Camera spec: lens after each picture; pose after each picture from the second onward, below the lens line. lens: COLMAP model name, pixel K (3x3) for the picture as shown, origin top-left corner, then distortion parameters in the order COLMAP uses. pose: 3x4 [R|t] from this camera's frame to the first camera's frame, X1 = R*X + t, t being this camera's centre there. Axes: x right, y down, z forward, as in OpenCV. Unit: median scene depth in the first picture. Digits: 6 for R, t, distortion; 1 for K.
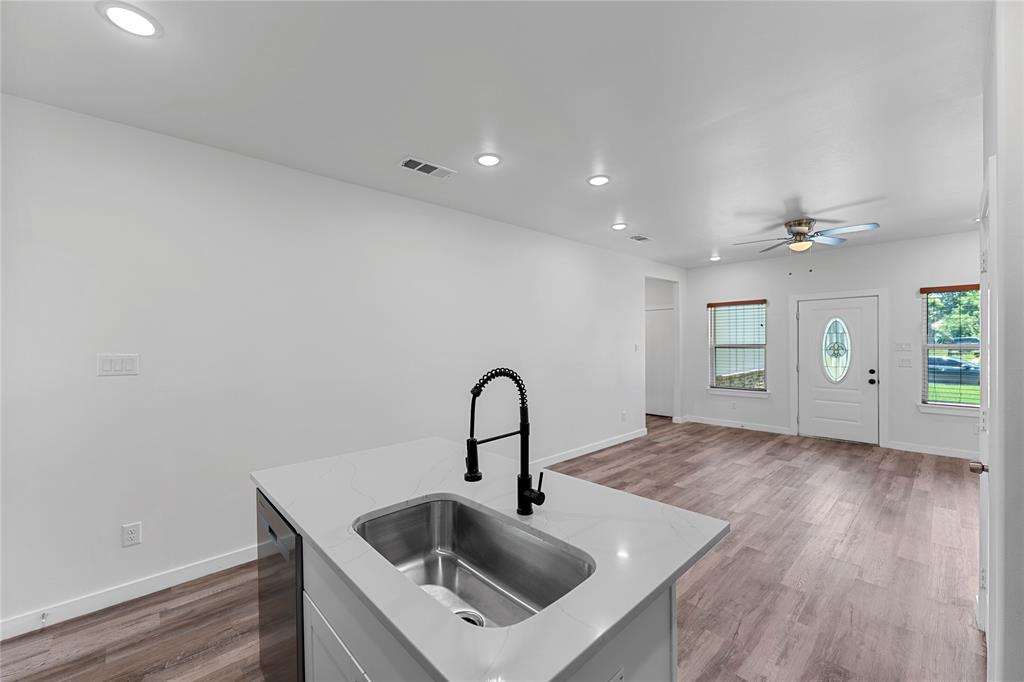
lens RADIAL K [[410.7, 0, 508.4], [0, 410.7, 343.2], [0, 0, 1]] dist [0.000230, 0.000232]
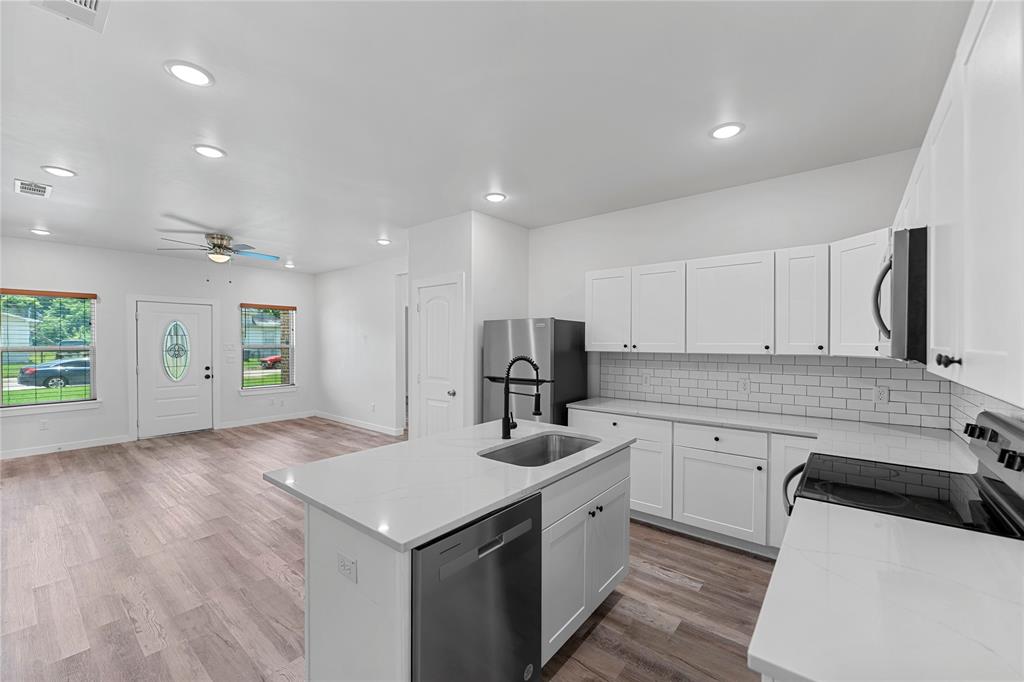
lens RADIAL K [[410.7, 0, 508.4], [0, 410.7, 343.2], [0, 0, 1]] dist [0.000230, 0.000232]
pose [[-0.127772, 0.002197, 0.991801, -0.408818], [0.004178, 0.999990, -0.001677, 0.002044], [-0.991795, 0.003929, -0.127780, 0.289314]]
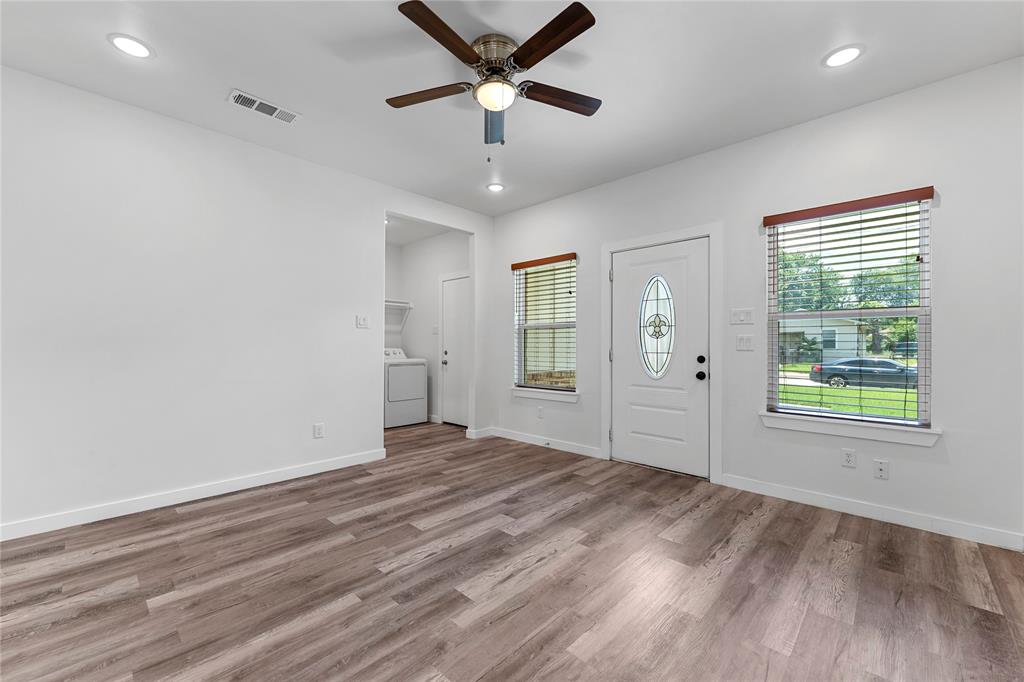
lens RADIAL K [[410.7, 0, 508.4], [0, 410.7, 343.2], [0, 0, 1]] dist [0.000230, 0.000232]
pose [[0.998269, 0.011751, 0.057623, 0.564609], [-0.011296, 0.999902, -0.008219, 0.053381], [-0.057714, 0.007553, 0.998305, 0.403855]]
